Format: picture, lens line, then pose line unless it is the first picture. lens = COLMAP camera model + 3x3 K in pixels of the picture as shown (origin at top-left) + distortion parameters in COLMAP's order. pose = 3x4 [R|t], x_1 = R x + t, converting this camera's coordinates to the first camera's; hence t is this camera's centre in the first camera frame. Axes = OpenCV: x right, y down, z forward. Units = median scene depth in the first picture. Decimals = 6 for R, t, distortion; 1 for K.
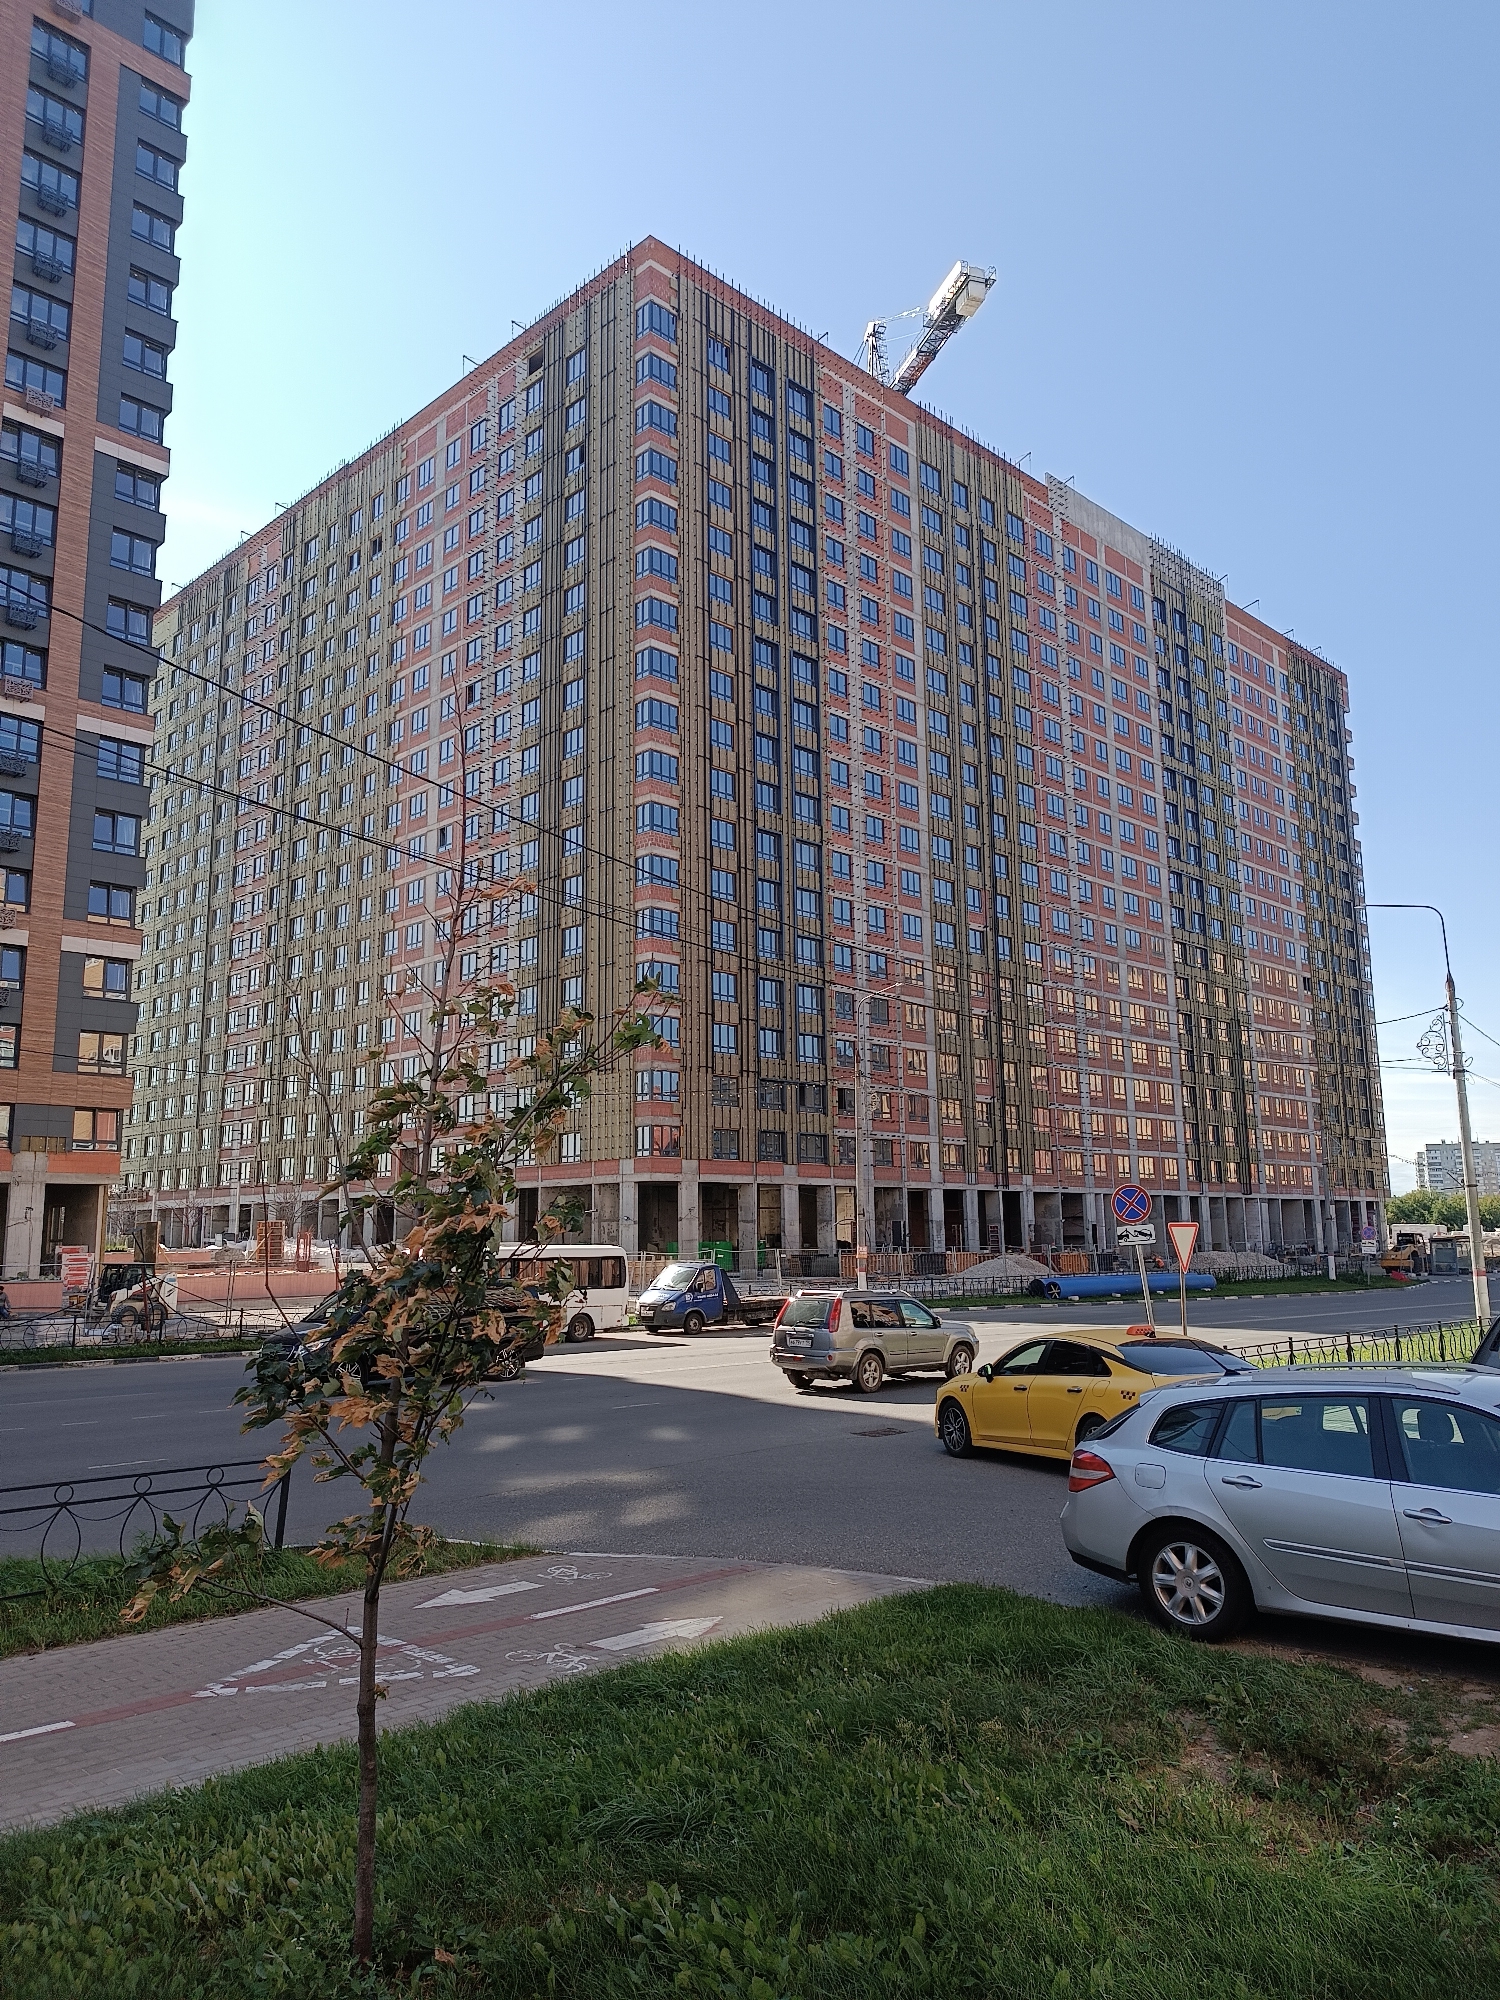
lens RADIAL K [[1417.6, 0, 744.6], [0, 1417.6, 1001.5], [0, 0, 1]] dist [0.038491, -0.040084]
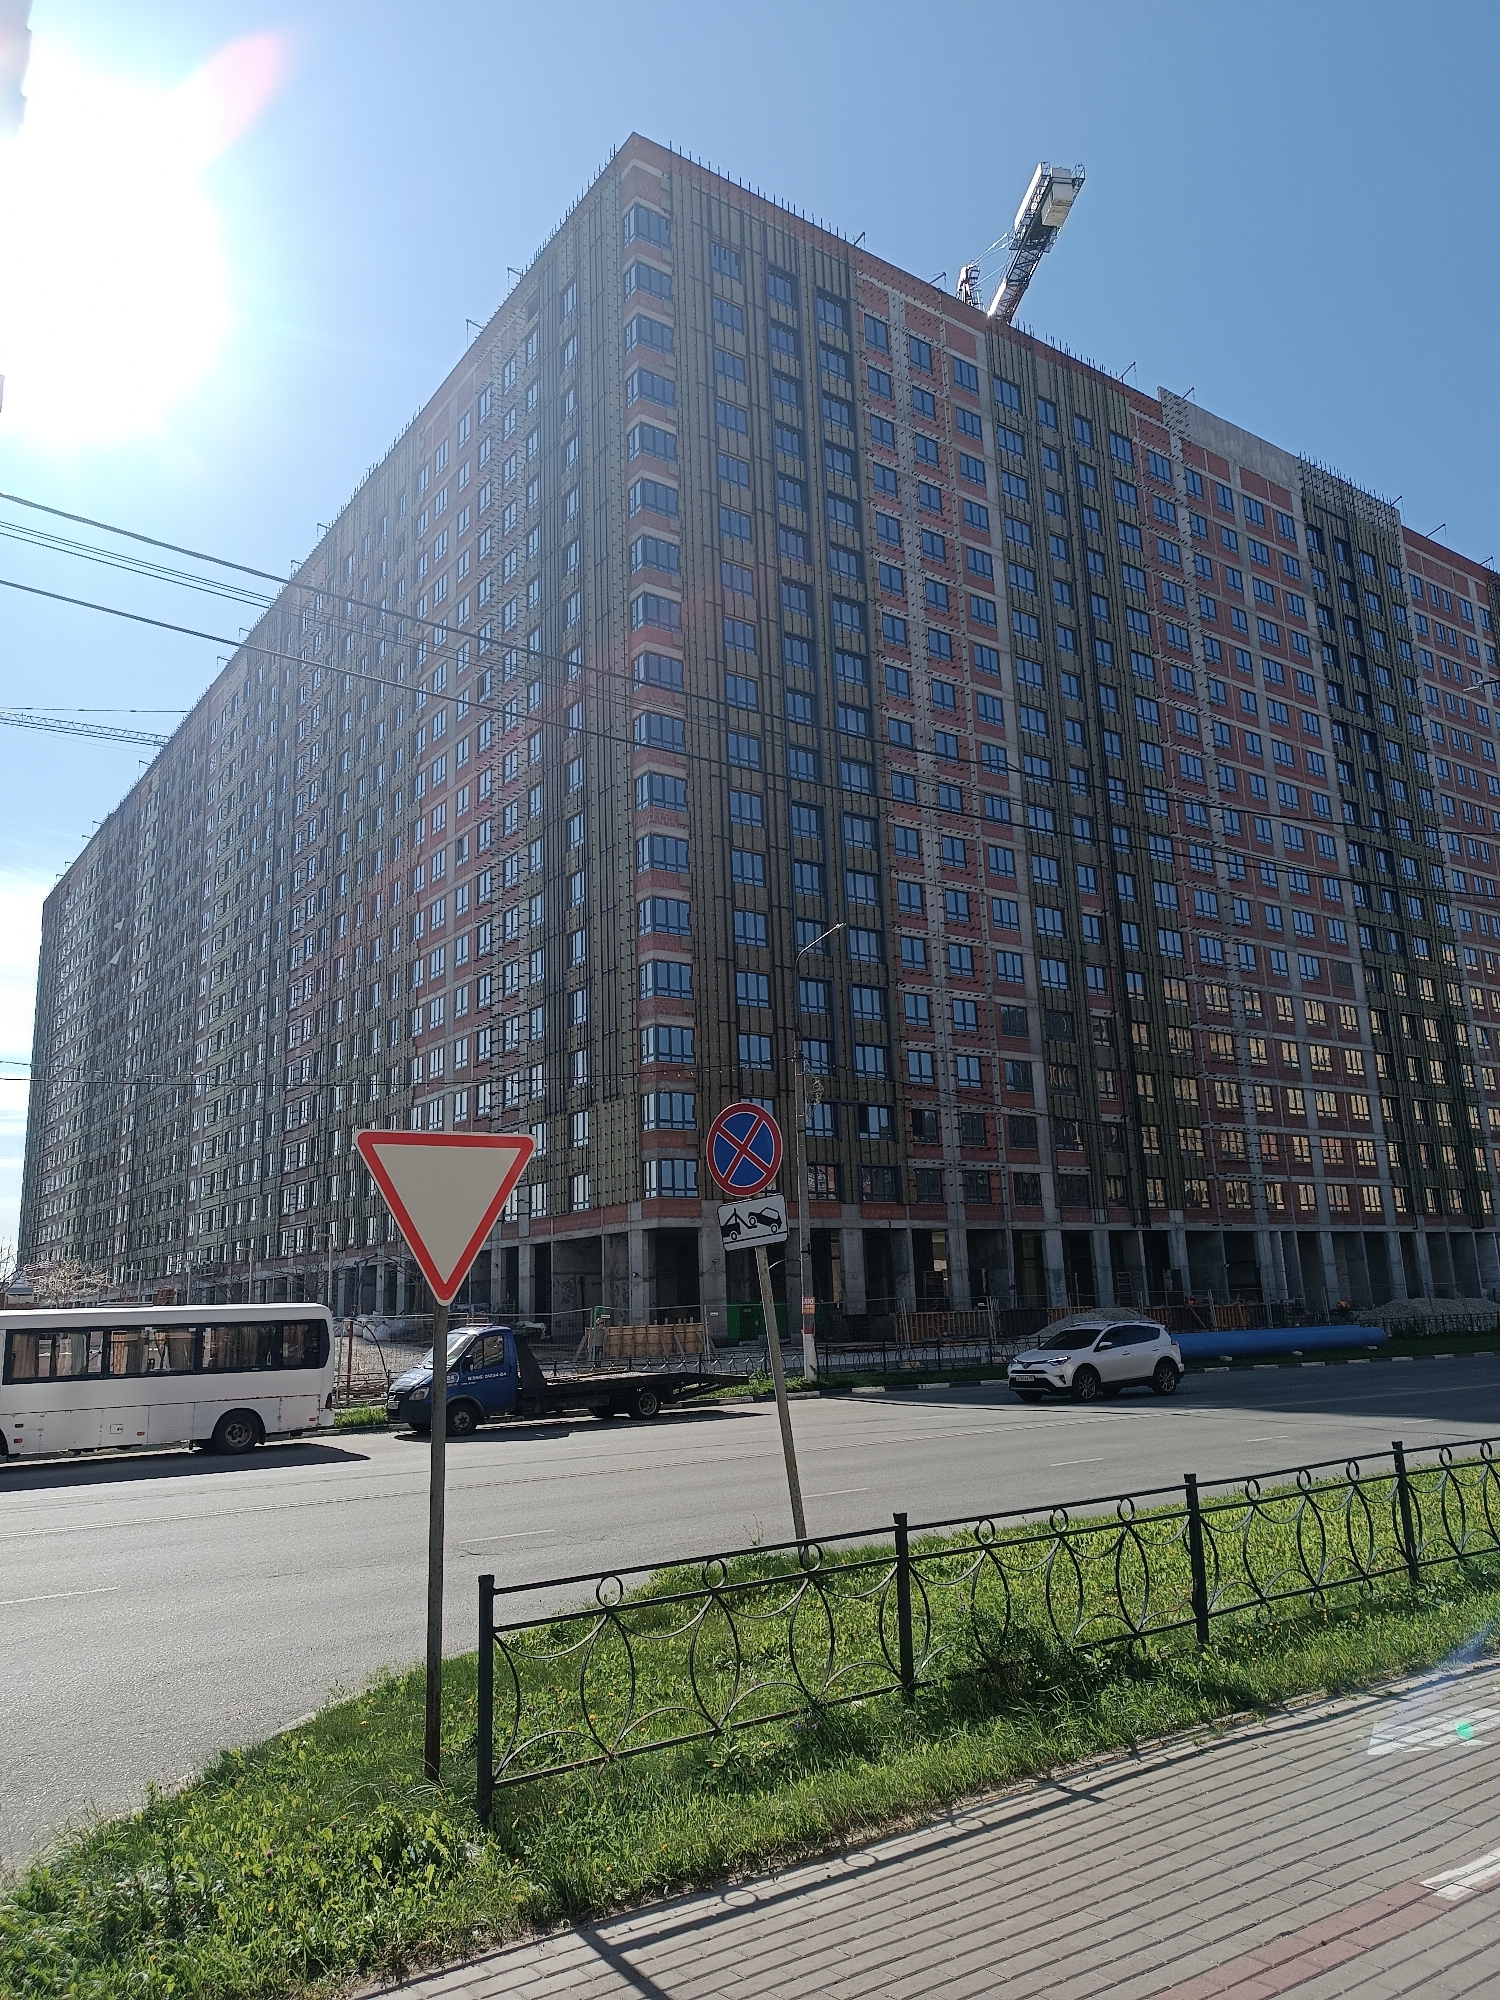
lens RADIAL K [[1416.9, 0, 742.3], [0, 1416.9, 1002.1], [0, 0, 1]] dist [0.045466, -0.067197]
pose [[0.986435, -0.058268, -0.153461, 0.090993], [0.051240, 0.997466, -0.049361, 0.032304], [0.155948, 0.040828, 0.986921, 0.158682]]
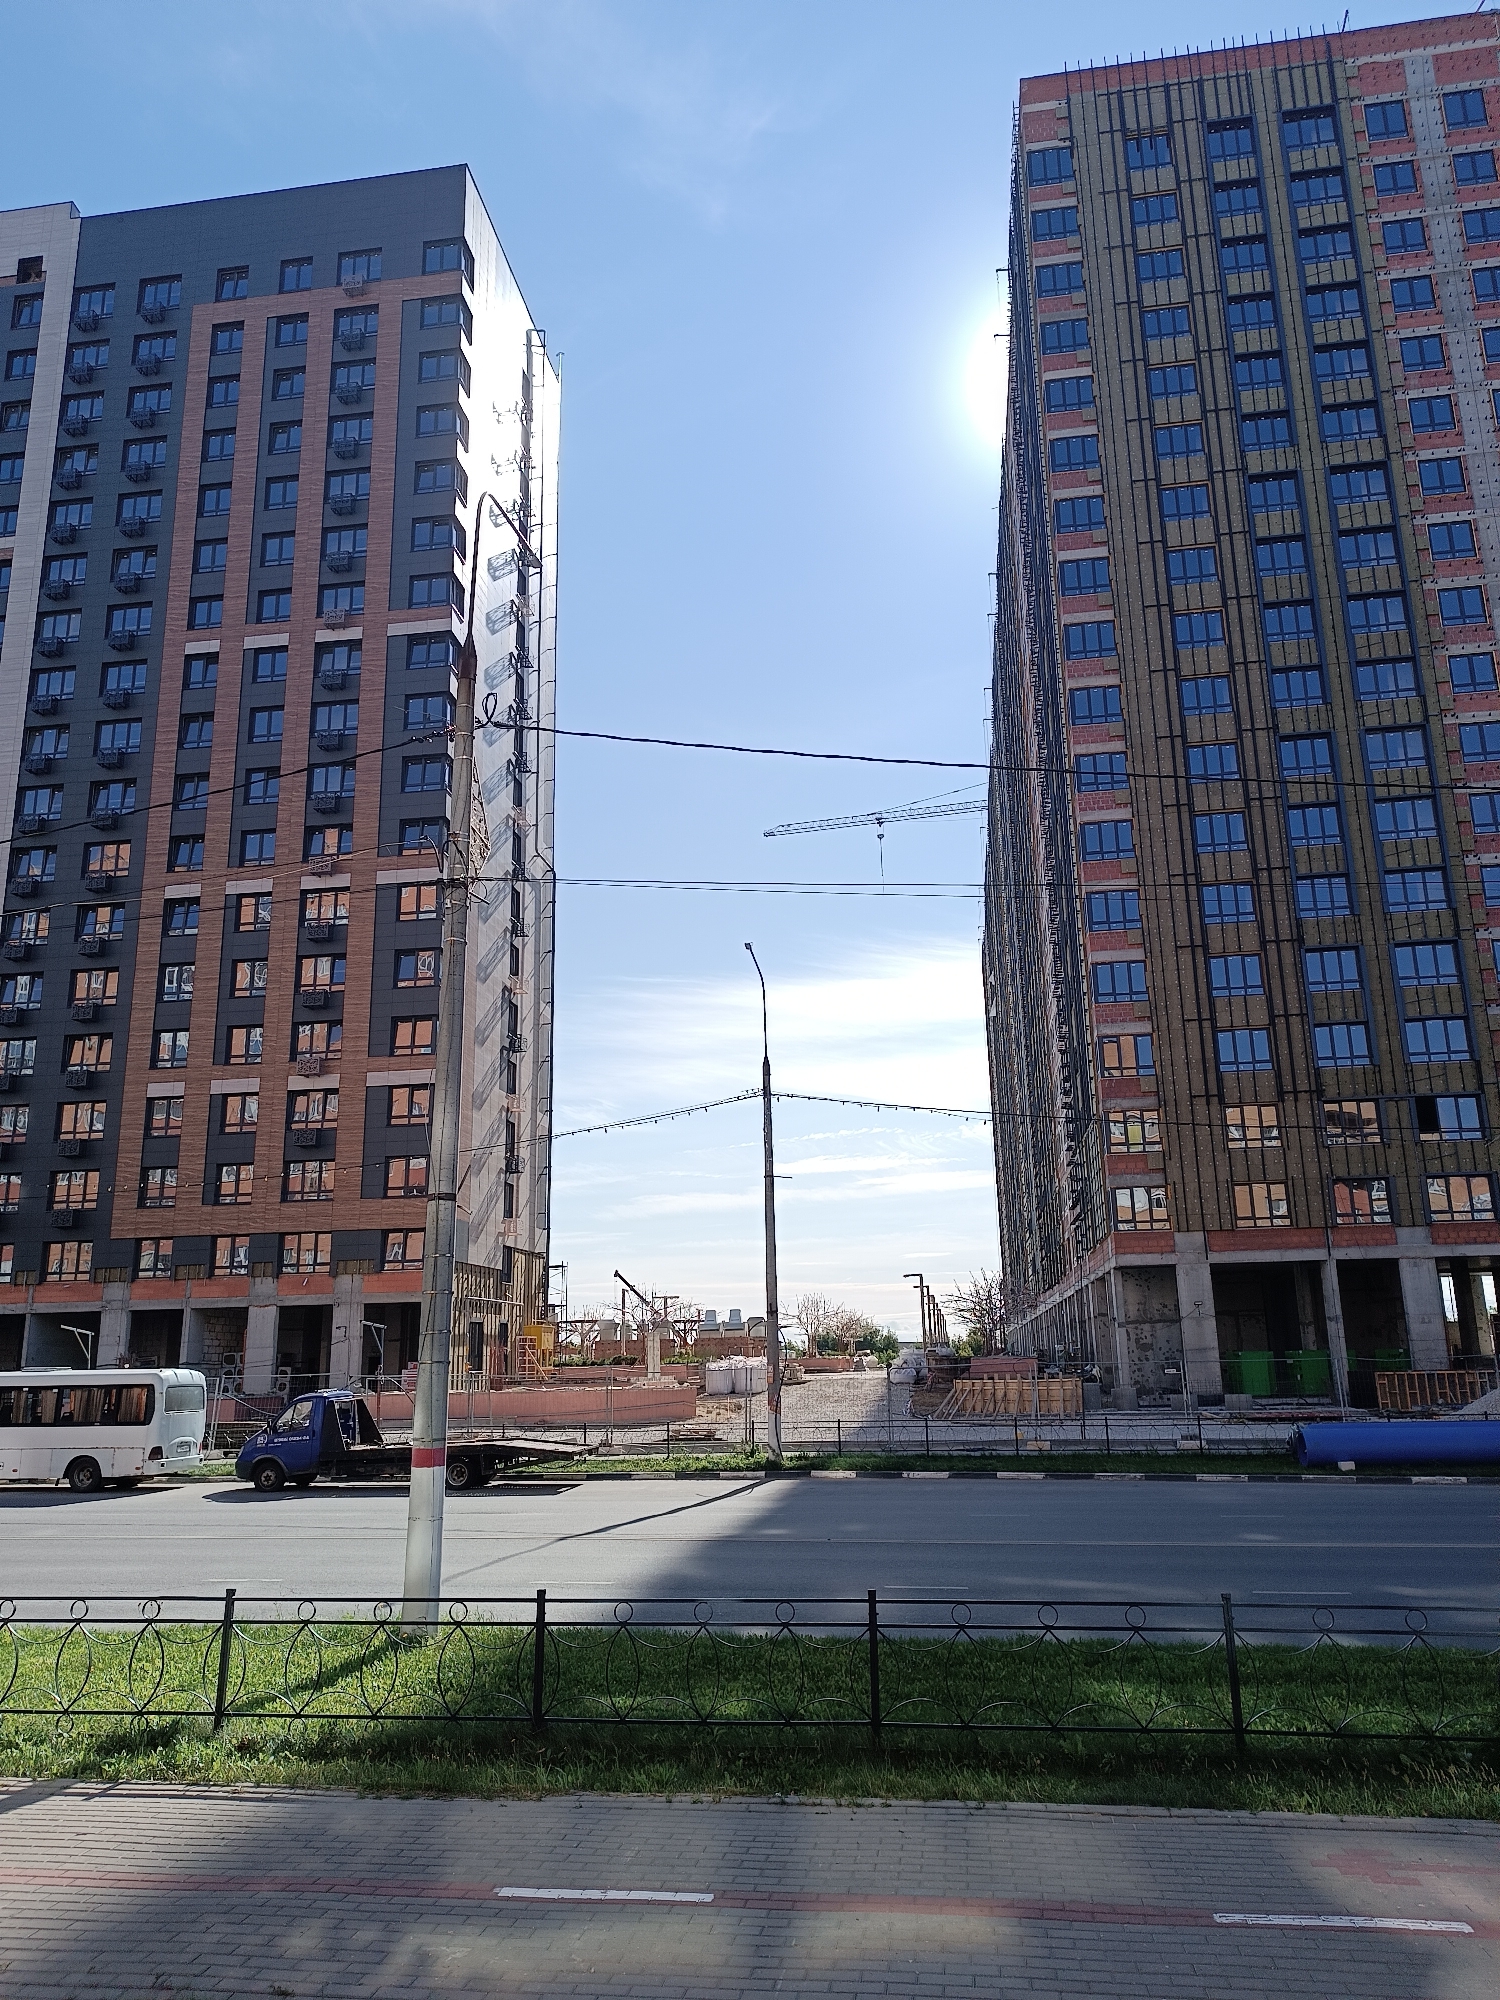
lens RADIAL K [[1422.6, 0, 750.0], [0, 1422.6, 1000.0], [0, 0, 1]] dist [0.032173, -0.032730]
pose [[0.601372, -0.199197, -0.773739, 0.326266], [0.144531, 0.979567, -0.139854, 0.055443], [0.785788, -0.027725, 0.617875, 0.330358]]
